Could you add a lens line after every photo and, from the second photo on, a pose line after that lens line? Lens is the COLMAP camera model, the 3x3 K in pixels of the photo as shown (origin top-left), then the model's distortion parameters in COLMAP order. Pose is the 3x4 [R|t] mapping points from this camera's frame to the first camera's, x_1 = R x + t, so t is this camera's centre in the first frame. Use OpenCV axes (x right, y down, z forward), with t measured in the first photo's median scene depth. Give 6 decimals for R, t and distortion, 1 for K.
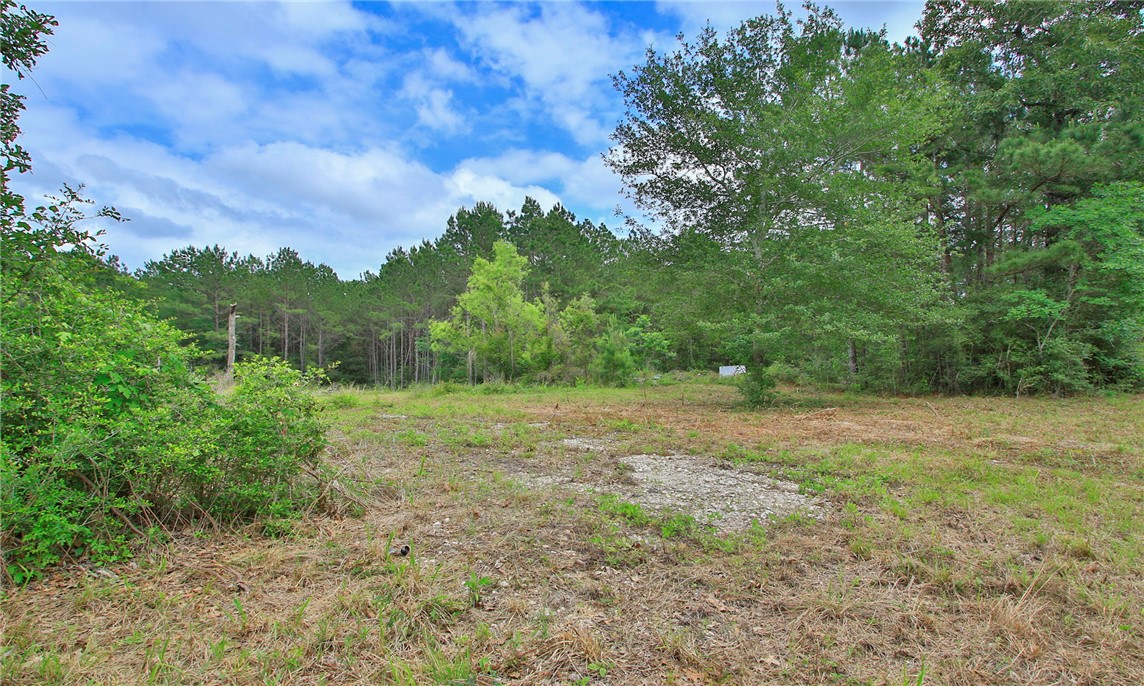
lens RADIAL K [[600.8, 0, 576.5], [0, 600.8, 341.2], [0, 0, 1]] dist [0.002865, 0.000958]
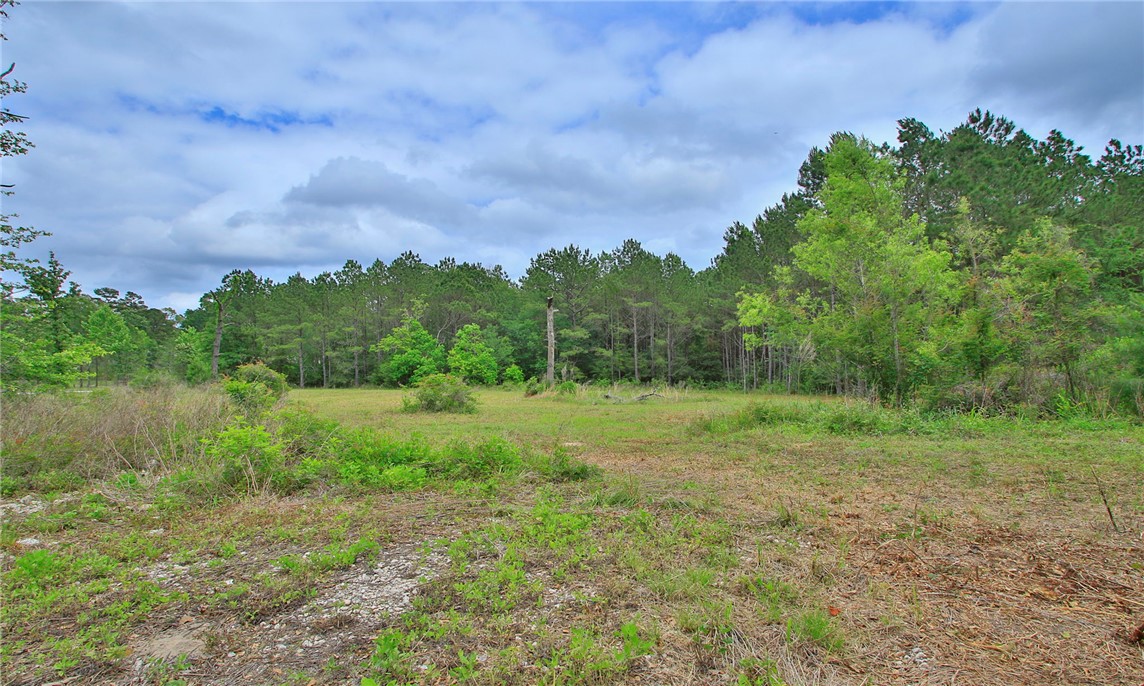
lens RADIAL K [[600.8, 0, 576.5], [0, 600.8, 341.2], [0, 0, 1]] dist [0.002865, 0.000958]
pose [[0.821760, -0.027175, -0.569185, -0.014653], [0.034466, 0.999404, 0.002045, 0.002274], [0.568790, -0.021298, 0.822207, 0.160510]]
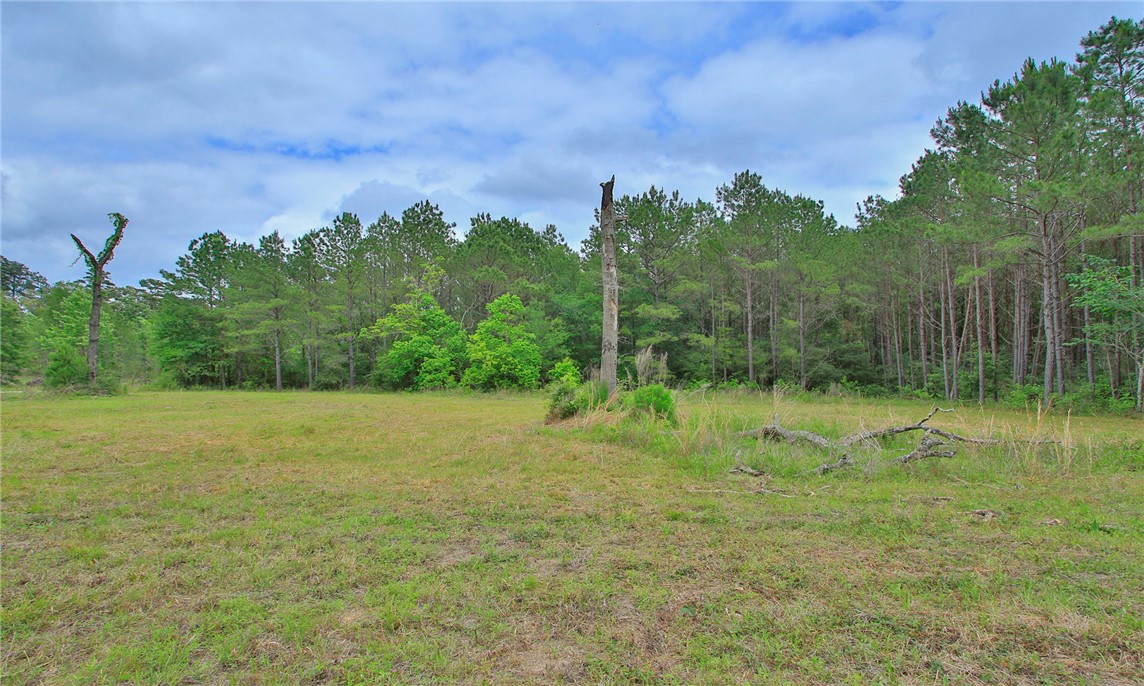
lens RADIAL K [[600.8, 0, 576.5], [0, 600.8, 341.2], [0, 0, 1]] dist [0.002865, 0.000958]
pose [[0.741227, -0.028905, -0.670632, -0.193386], [0.036092, 0.999343, -0.003181, 0.021713], [0.670284, -0.021847, 0.741783, 0.407054]]
